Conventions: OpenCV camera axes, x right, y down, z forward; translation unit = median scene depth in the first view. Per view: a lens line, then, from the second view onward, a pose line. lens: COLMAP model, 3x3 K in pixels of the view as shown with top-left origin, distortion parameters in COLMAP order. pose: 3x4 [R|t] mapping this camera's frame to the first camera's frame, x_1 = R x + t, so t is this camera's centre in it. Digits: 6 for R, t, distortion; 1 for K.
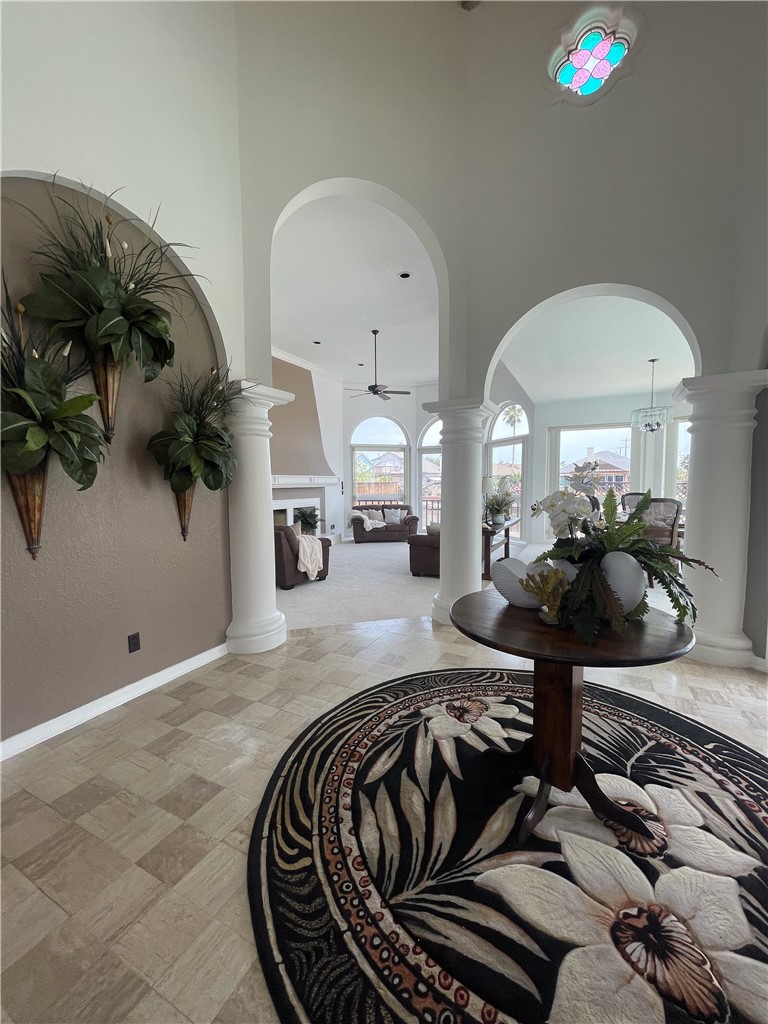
lens RADIAL K [[410.7, 0, 384.4], [0, 410.7, 512.1], [0, 0, 1]] dist [-0.001183, -0.000275]
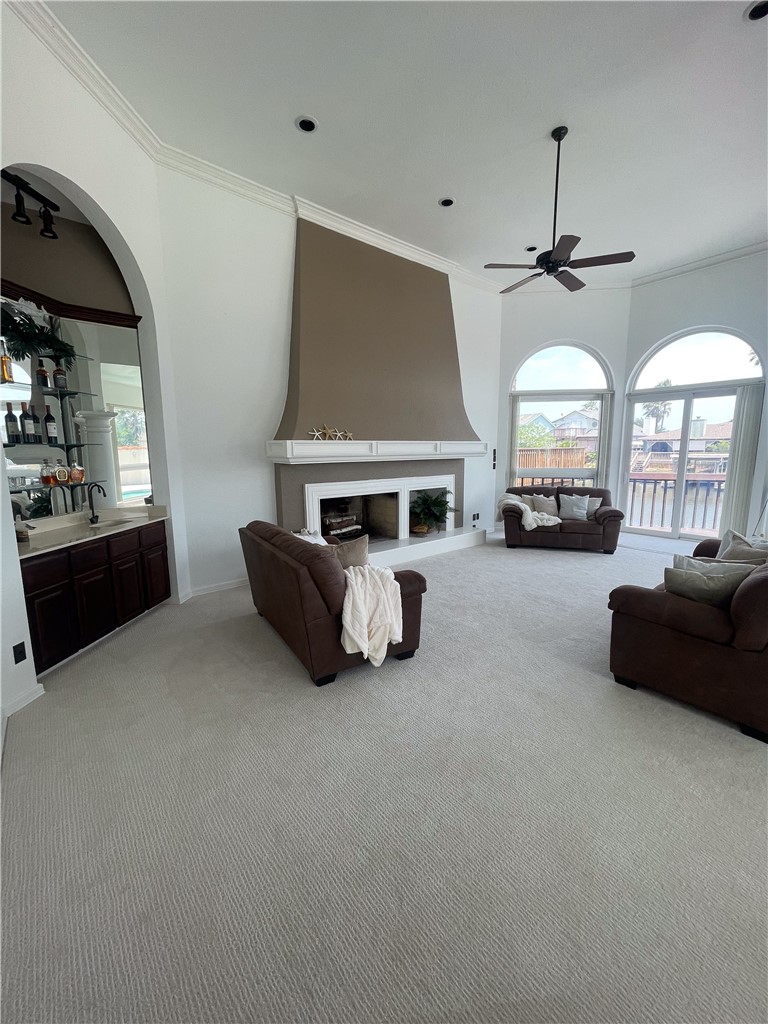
lens RADIAL K [[410.7, 0, 387.7], [0, 410.7, 513.2], [0, 0, 1]] dist [-0.001183, -0.000275]
pose [[0.917861, 0.059977, -0.392344, 0.005938], [-0.025684, 0.995420, 0.092083, -0.030155], [0.396070, -0.074442, 0.915198, 0.334918]]
